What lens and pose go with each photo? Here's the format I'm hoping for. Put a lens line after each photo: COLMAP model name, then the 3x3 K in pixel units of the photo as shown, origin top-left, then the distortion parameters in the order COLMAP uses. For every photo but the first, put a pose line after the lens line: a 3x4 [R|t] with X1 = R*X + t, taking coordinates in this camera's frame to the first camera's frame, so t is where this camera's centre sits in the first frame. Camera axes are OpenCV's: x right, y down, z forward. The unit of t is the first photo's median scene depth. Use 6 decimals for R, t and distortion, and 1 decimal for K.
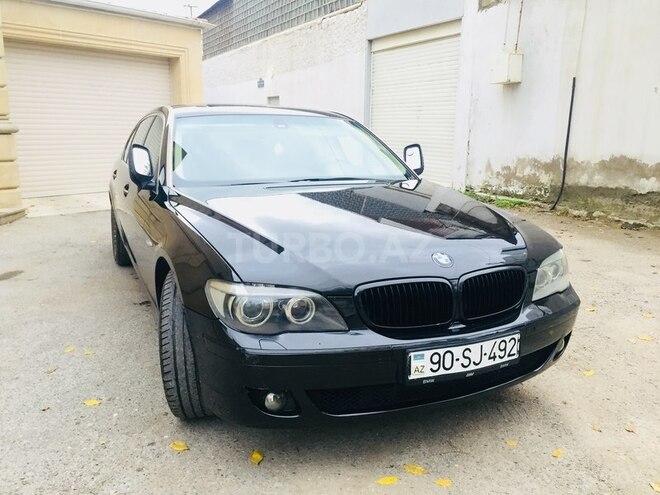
lens RADIAL K [[570.4, 0, 326.0], [0, 570.4, 248.4], [0, 0, 1]] dist [0.084023, -0.106889]
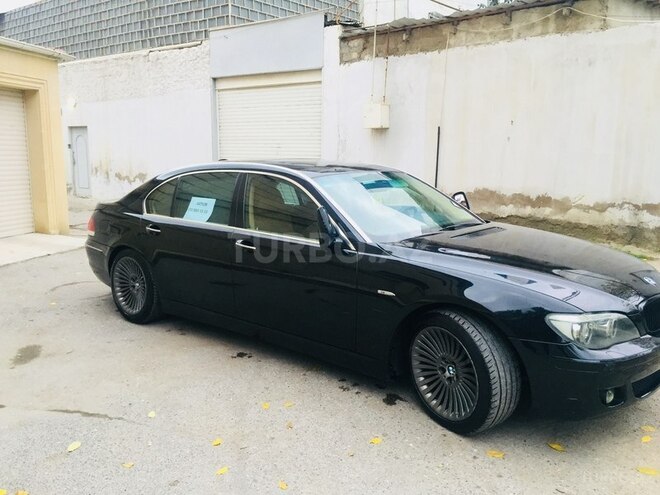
lens RADIAL K [[570.4, 0, 331.4], [0, 570.4, 247.4], [0, 0, 1]] dist [0.084023, -0.106889]
pose [[0.896289, -0.076185, 0.436878, -0.372038], [0.094447, 0.995325, -0.020197, -0.036533], [-0.433297, 0.059364, 0.899294, 0.004468]]
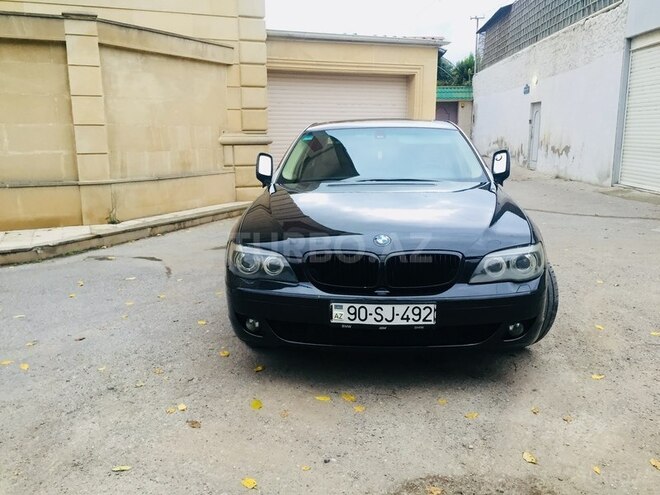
lens RADIAL K [[570.4, 0, 329.1], [0, 570.4, 247.5], [0, 0, 1]] dist [0.084023, -0.106889]
pose [[0.873517, 0.079308, -0.480289, 0.231646], [-0.086309, 0.996240, 0.007531, 0.011975], [0.479081, 0.034875, 0.877078, -0.060312]]
